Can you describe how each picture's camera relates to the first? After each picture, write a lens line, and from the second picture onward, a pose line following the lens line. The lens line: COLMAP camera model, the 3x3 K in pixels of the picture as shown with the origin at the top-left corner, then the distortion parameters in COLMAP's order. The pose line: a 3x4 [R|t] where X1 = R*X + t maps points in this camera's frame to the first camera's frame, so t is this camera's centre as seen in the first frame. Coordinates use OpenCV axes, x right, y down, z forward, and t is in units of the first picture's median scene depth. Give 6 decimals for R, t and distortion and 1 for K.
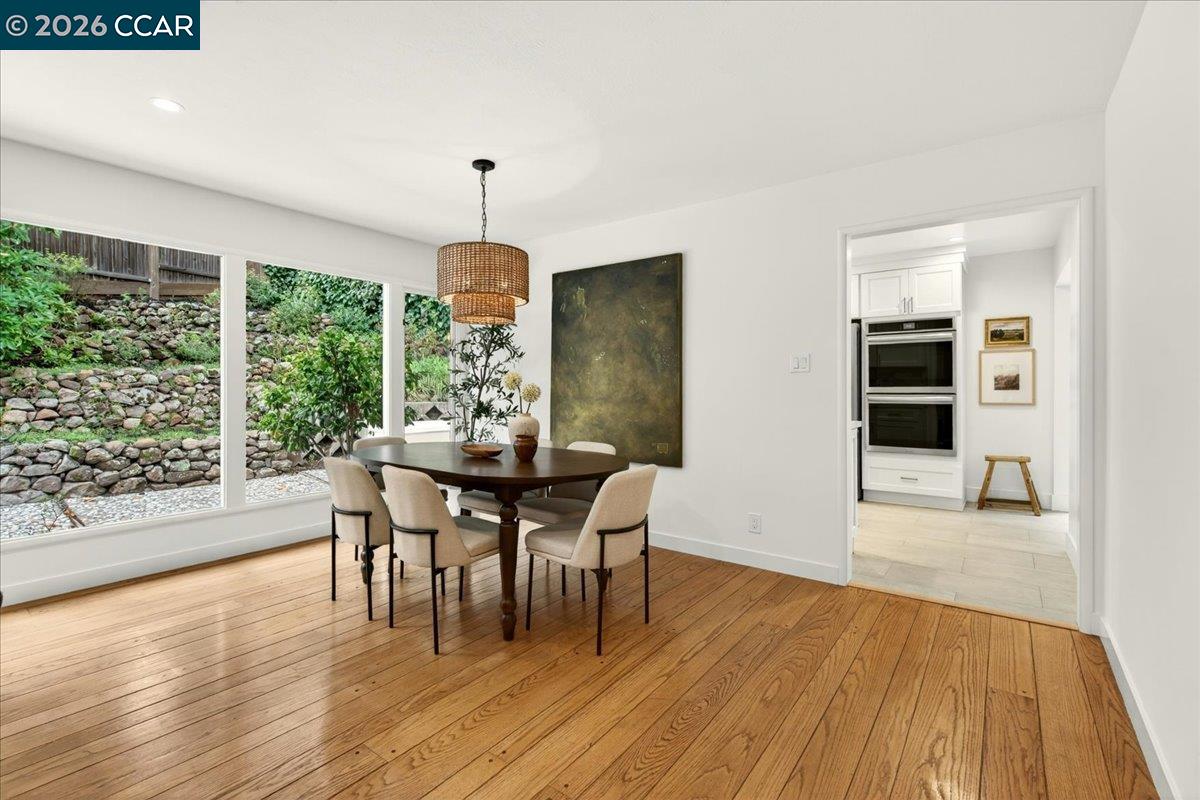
lens RADIAL K [[544.4, 0, 597.0], [0, 544.4, 387.4], [0, 0, 1]] dist [0.007011, -0.002049]
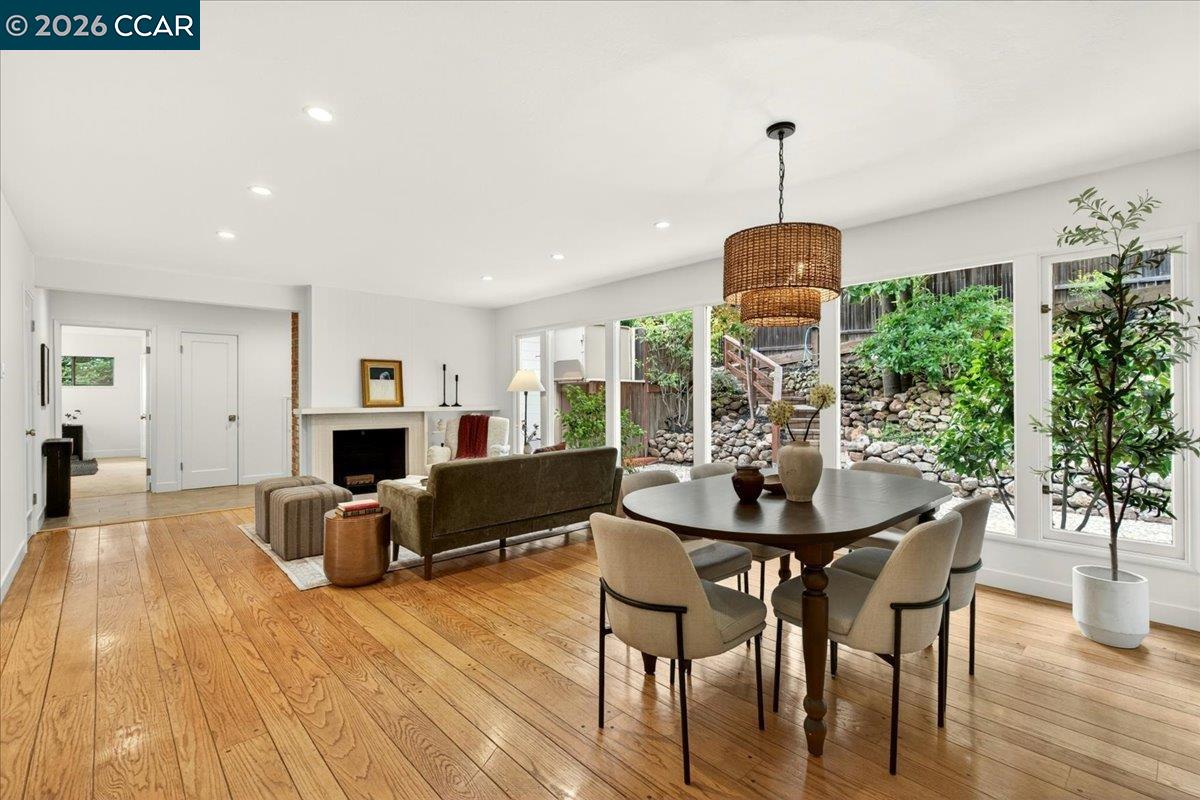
lens RADIAL K [[544.4, 0, 599.4], [0, 544.4, 398.1], [0, 0, 1]] dist [0.007011, -0.002049]
pose [[-0.185109, 0.002505, -0.982715, 0.347639], [-0.007141, 0.999967, 0.003894, -0.006341], [0.982692, 0.007738, -0.185085, 0.484844]]
